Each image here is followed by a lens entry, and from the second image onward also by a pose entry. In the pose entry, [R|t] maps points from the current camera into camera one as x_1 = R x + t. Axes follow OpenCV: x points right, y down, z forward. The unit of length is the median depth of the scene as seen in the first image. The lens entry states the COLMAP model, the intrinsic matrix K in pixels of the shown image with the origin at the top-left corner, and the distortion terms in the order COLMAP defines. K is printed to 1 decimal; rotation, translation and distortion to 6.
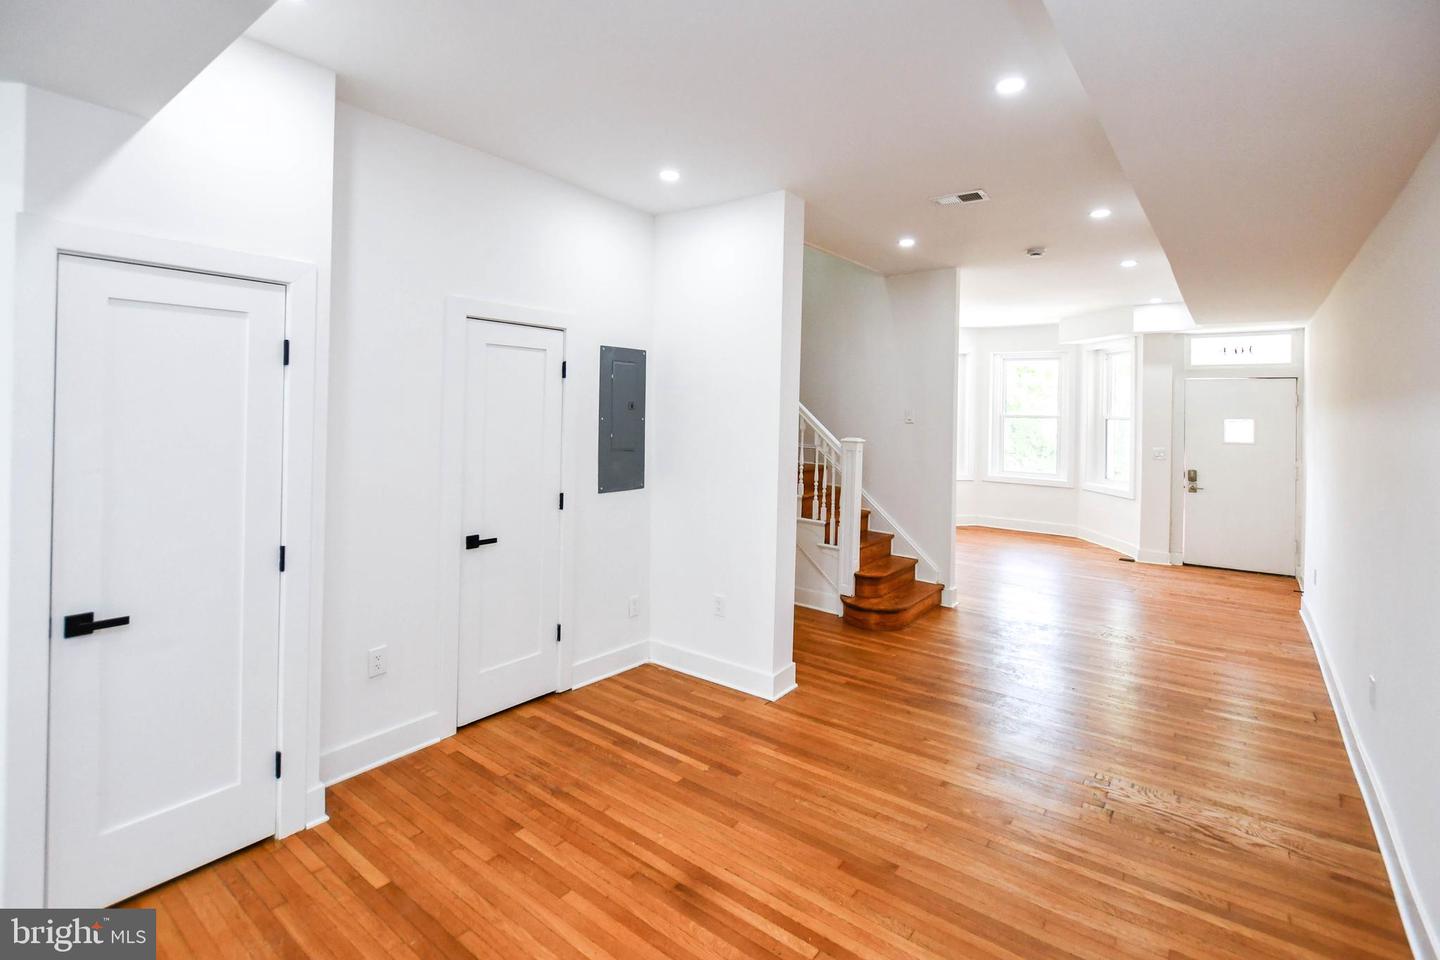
lens RADIAL K [[656.1, 0, 721.0], [0, 656.1, 402.5], [0, 0, 1]] dist [-0.001296, -0.000324]
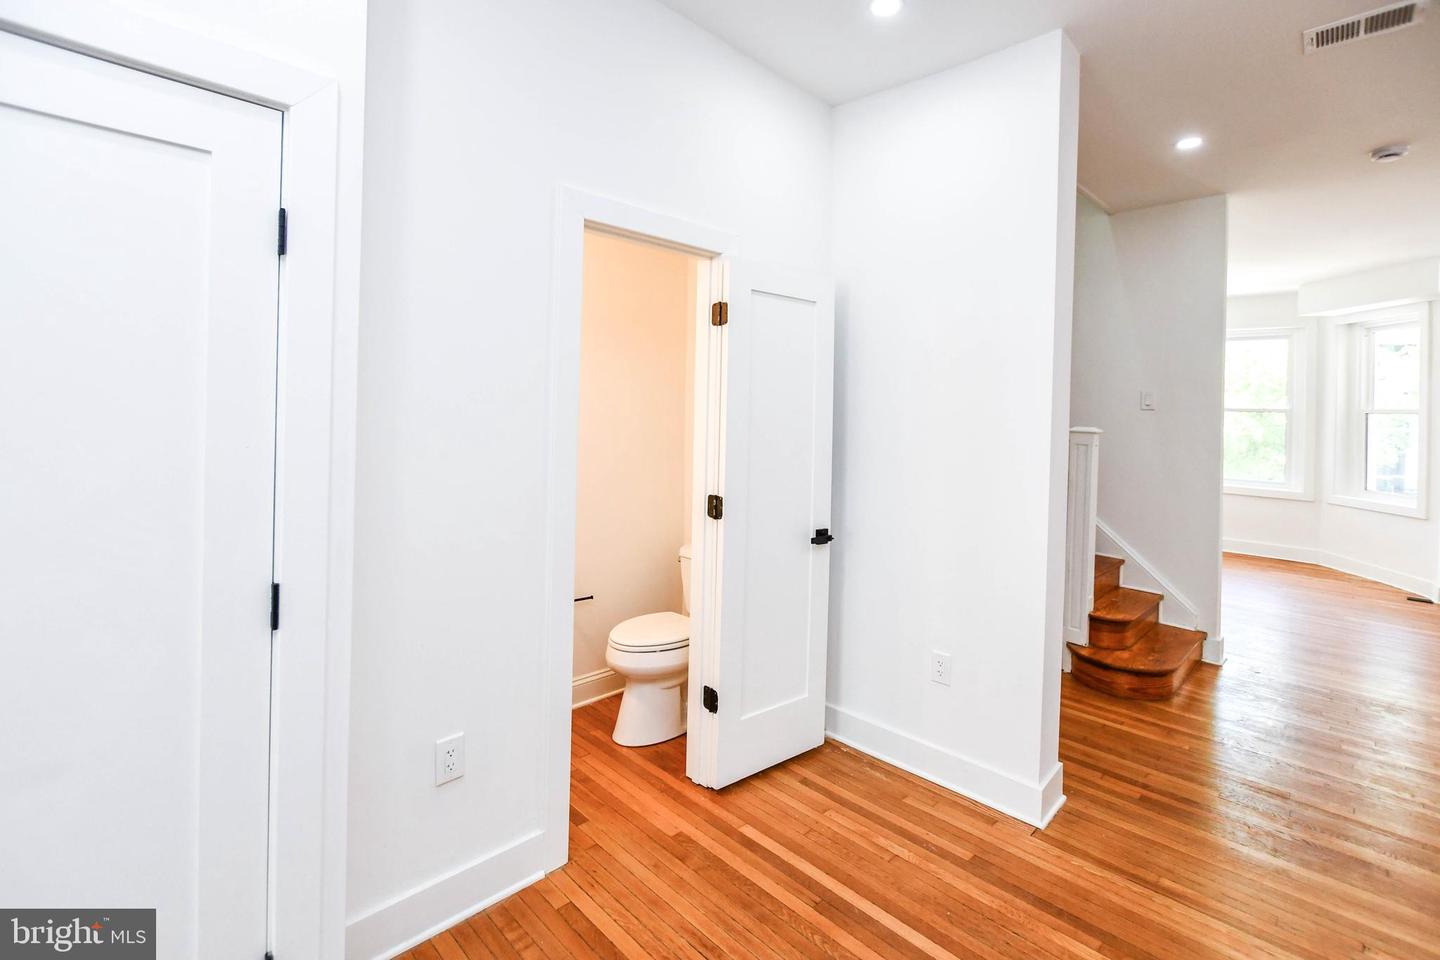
lens RADIAL K [[652.2, 0, 719.1], [0, 652.2, 411.7], [0, 0, 1]] dist [0.001695, 0.000071]
pose [[0.991213, 0.007769, -0.132045, -0.112002], [-0.006038, 0.999891, 0.013506, 0.032055], [0.132136, -0.012590, 0.991152, 0.248767]]
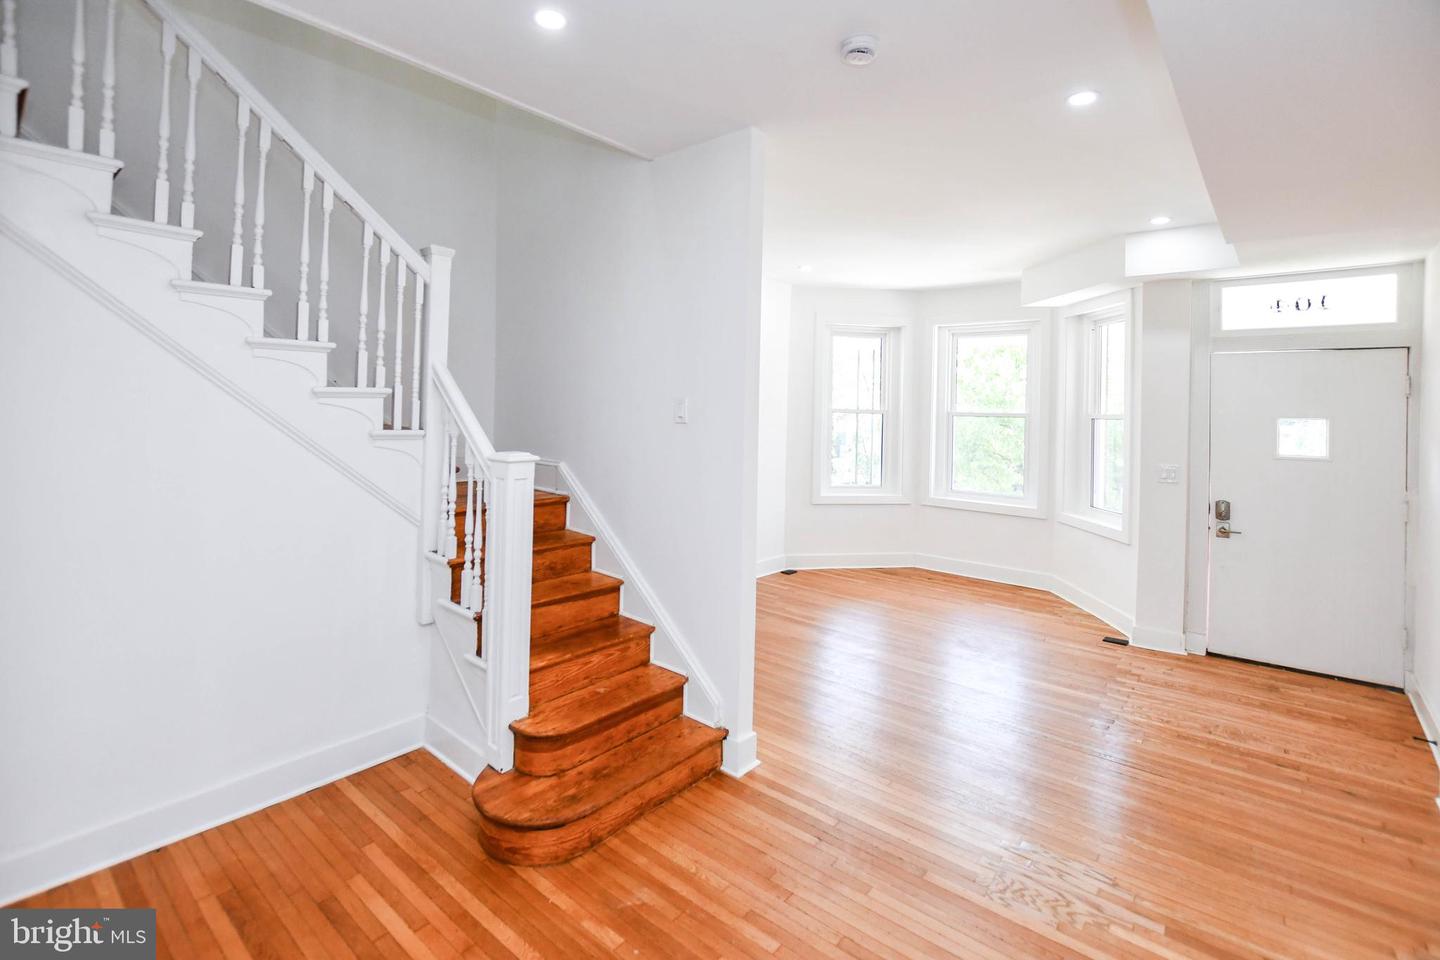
lens RADIAL K [[665.5, 0, 711.2], [0, 665.5, 403.4], [0, 0, 1]] dist [-0.000254, 0.000851]
pose [[0.999025, 0.002627, -0.044079, 0.395967], [-0.002522, 0.999994, 0.002432, 0.016233], [0.044085, -0.002319, 0.999025, 0.527206]]
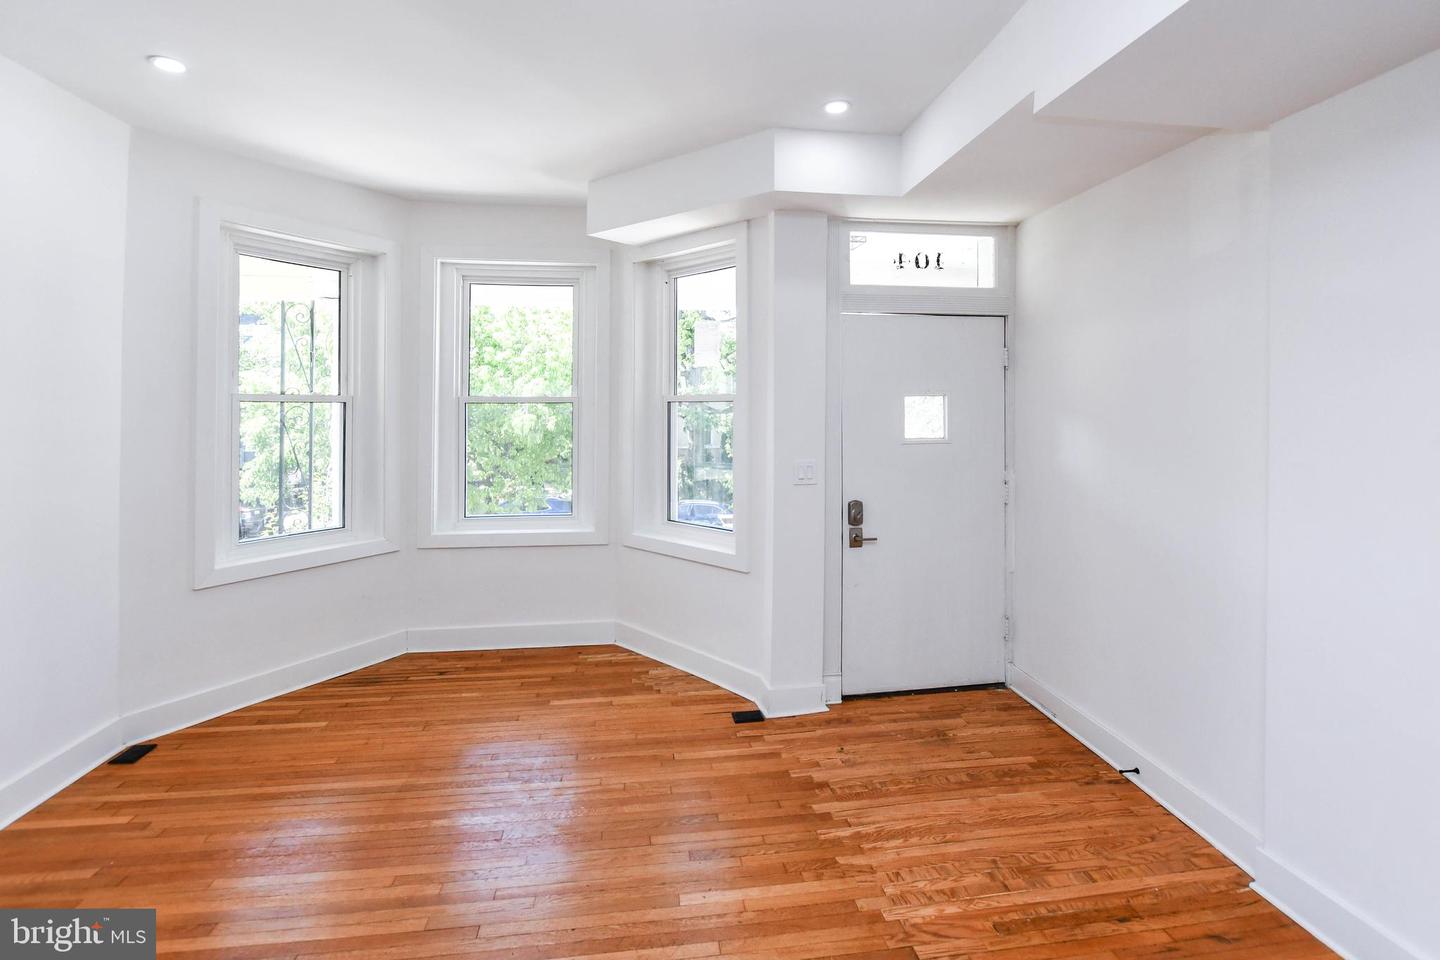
lens RADIAL K [[656.1, 0, 721.0], [0, 656.1, 402.5], [0, 0, 1]] dist [-0.001296, -0.000324]
pose [[0.703016, -0.008763, 0.711120, 0.451399], [0.003077, 0.999952, 0.009280, 0.037152], [-0.711167, -0.004336, 0.703009, 1.080973]]
